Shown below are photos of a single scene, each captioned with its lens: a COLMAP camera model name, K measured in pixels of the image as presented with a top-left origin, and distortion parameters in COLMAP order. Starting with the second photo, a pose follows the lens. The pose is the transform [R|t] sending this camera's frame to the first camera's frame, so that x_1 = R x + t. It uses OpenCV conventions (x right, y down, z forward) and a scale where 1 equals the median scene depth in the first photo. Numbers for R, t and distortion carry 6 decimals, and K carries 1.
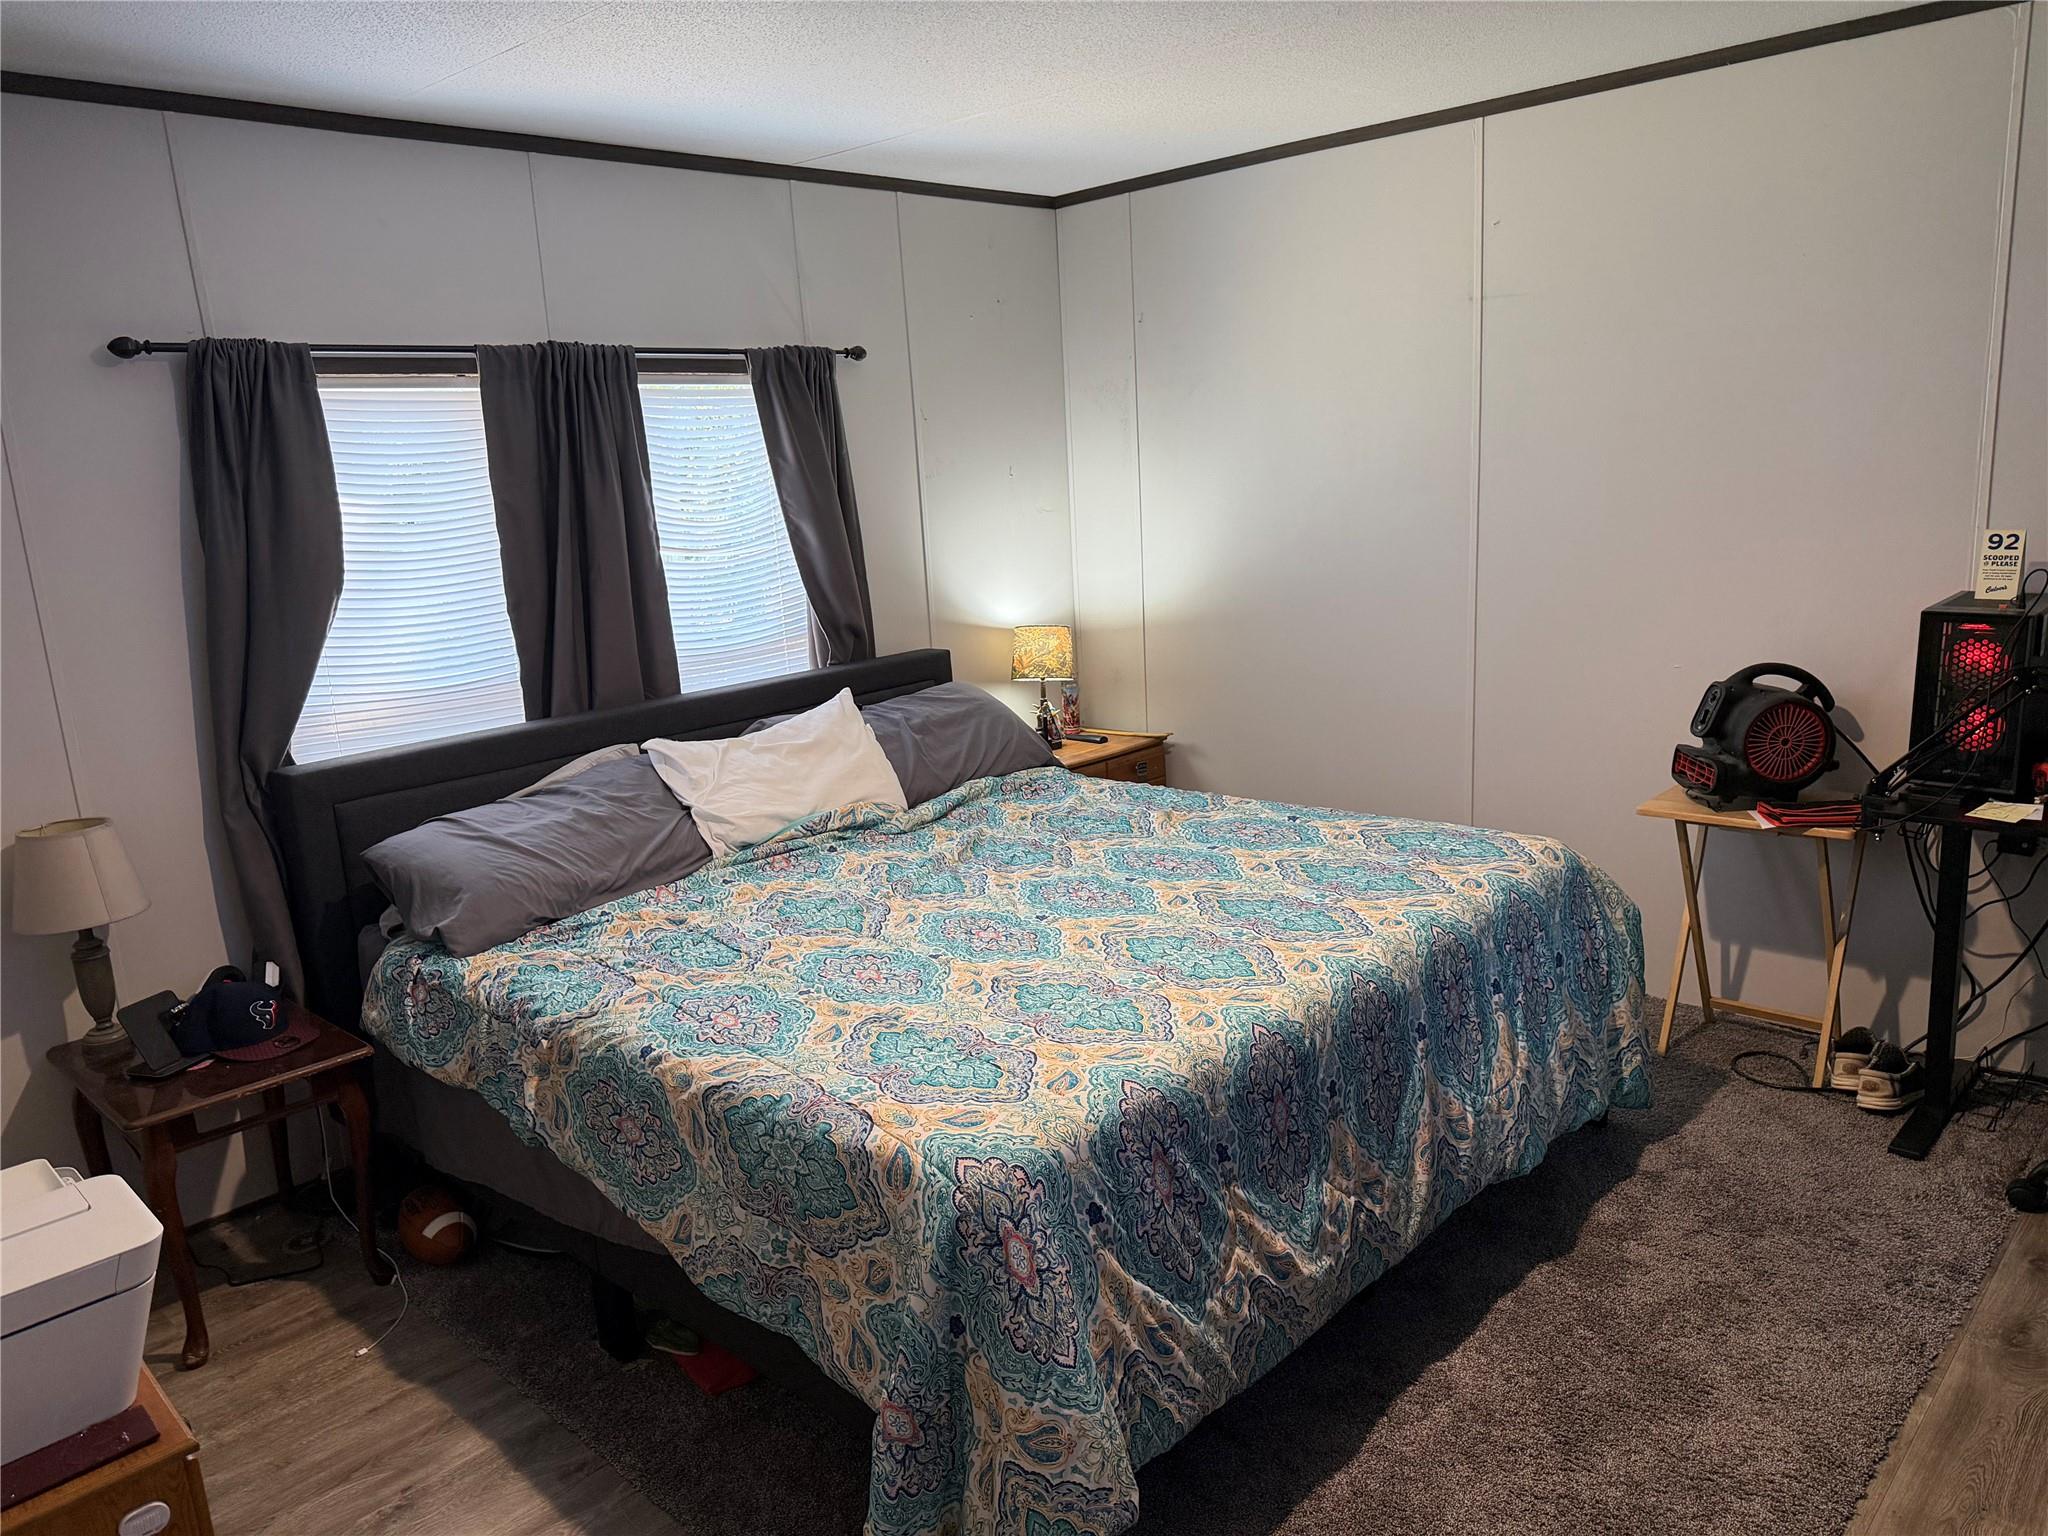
lens RADIAL K [[1433.5, 0, 1002.2], [0, 1433.5, 769.1], [0, 0, 1]] dist [0.099681, -0.193415]
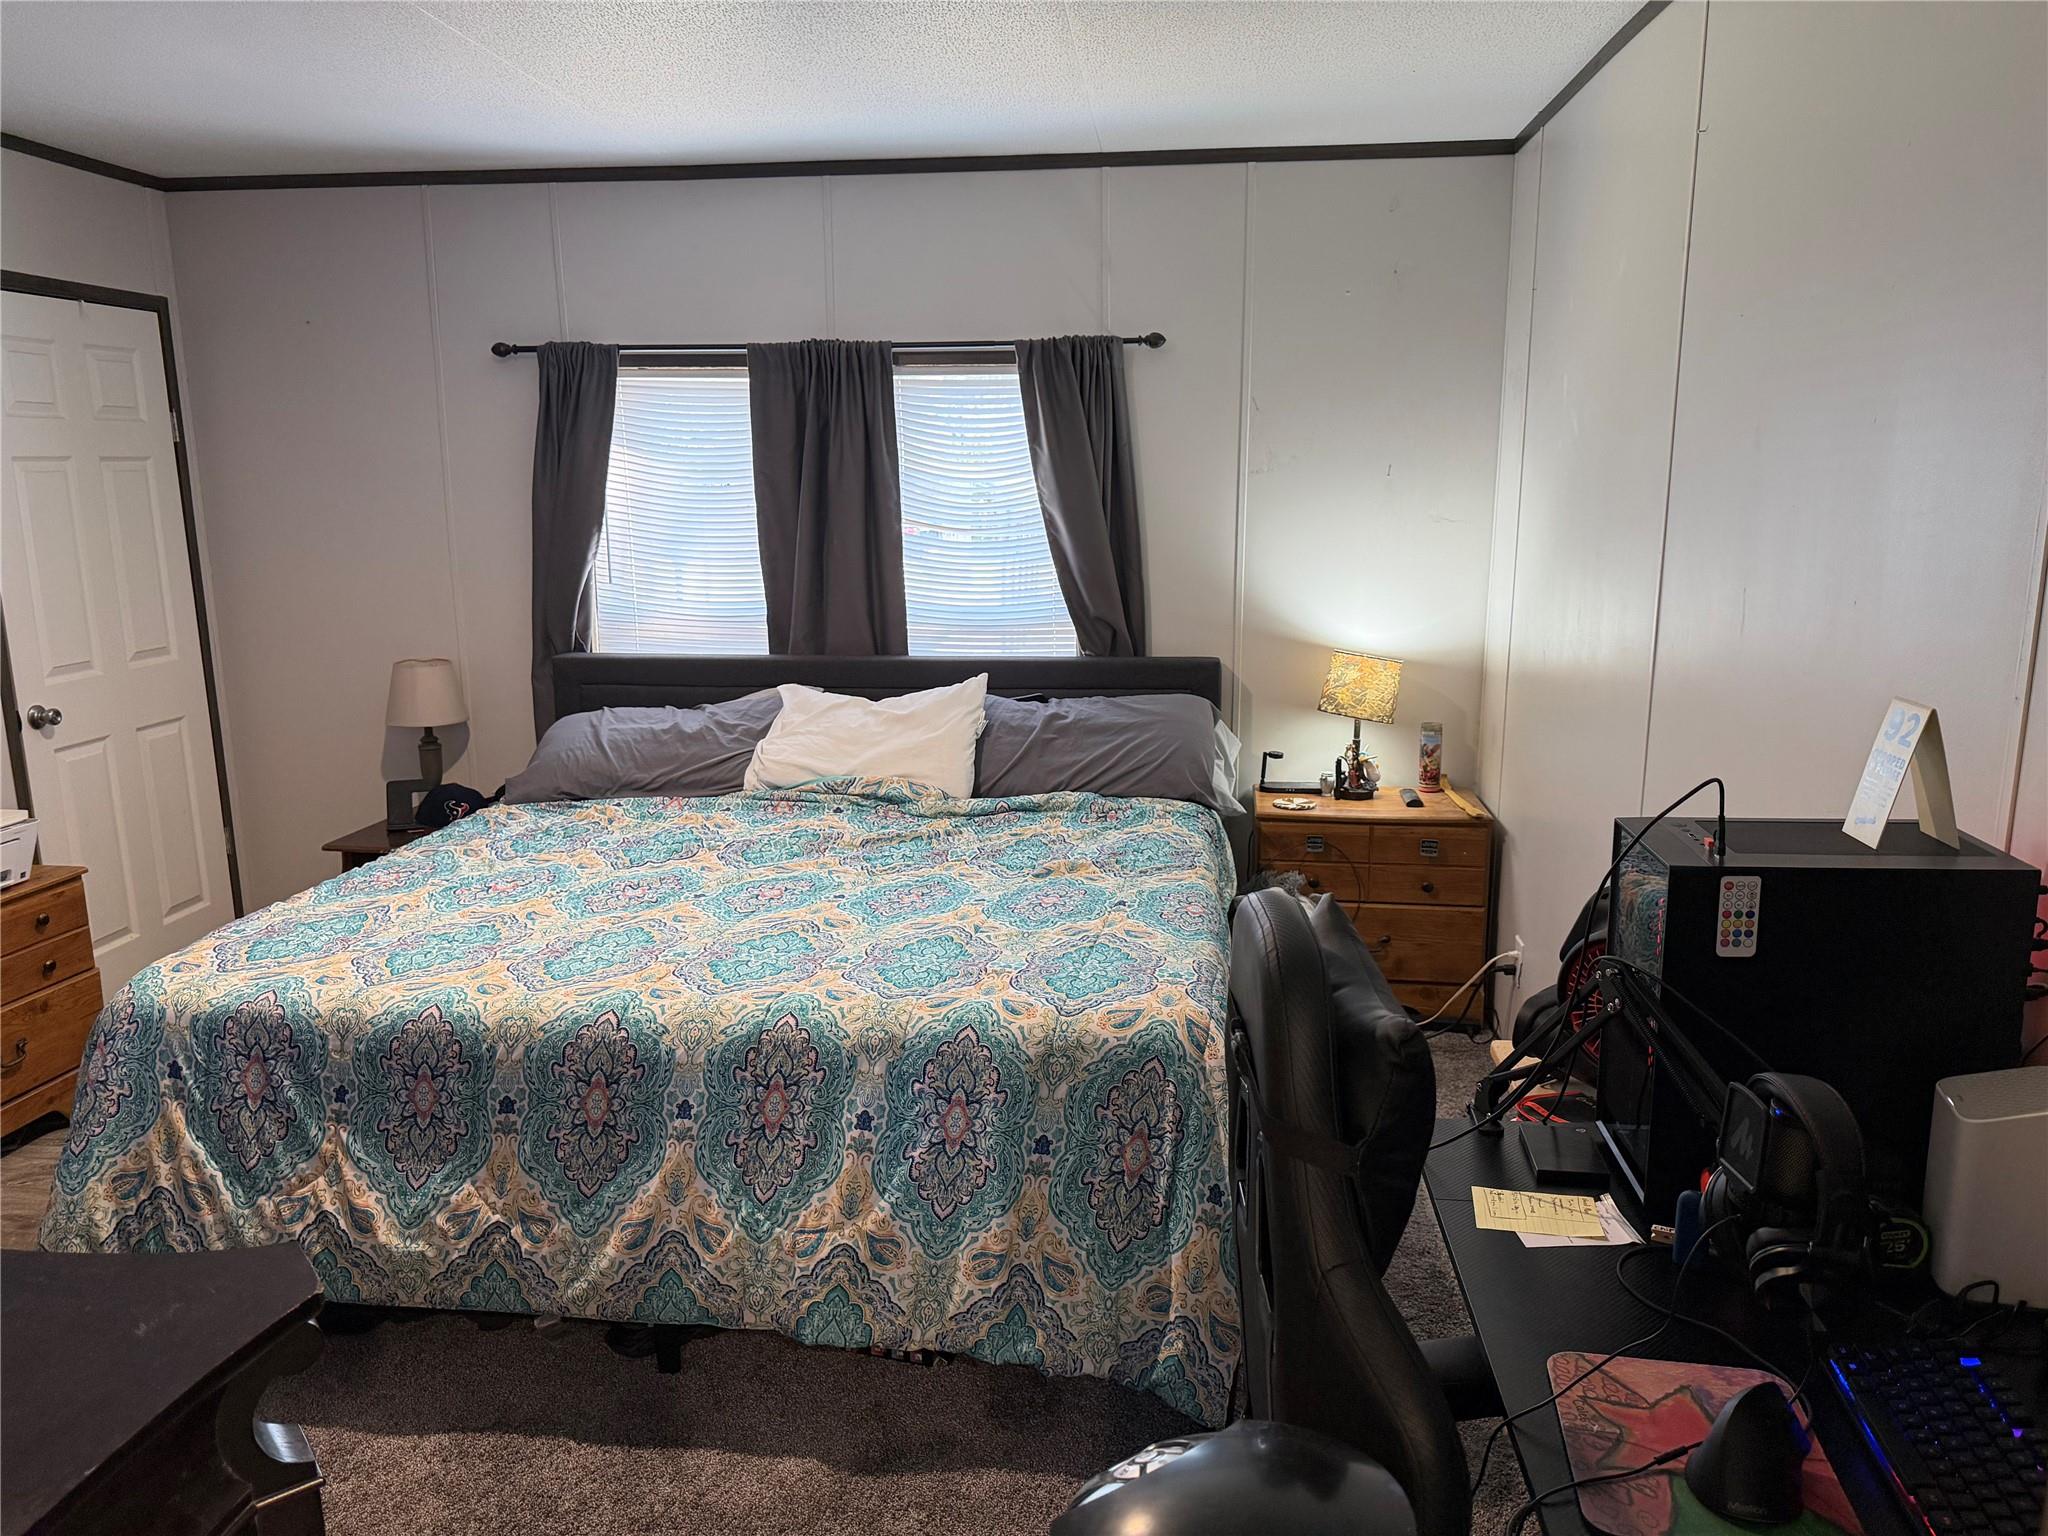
lens RADIAL K [[1430.9, 0, 1024.0], [0, 1430.9, 768.0], [0, 0, 1]] dist [0.084239, -0.105840]
pose [[0.609794, 0.217986, -0.761993, 0.882952], [-0.200249, 0.972615, 0.117987, -0.147454], [0.766846, 0.080640, 0.636746, 0.473999]]
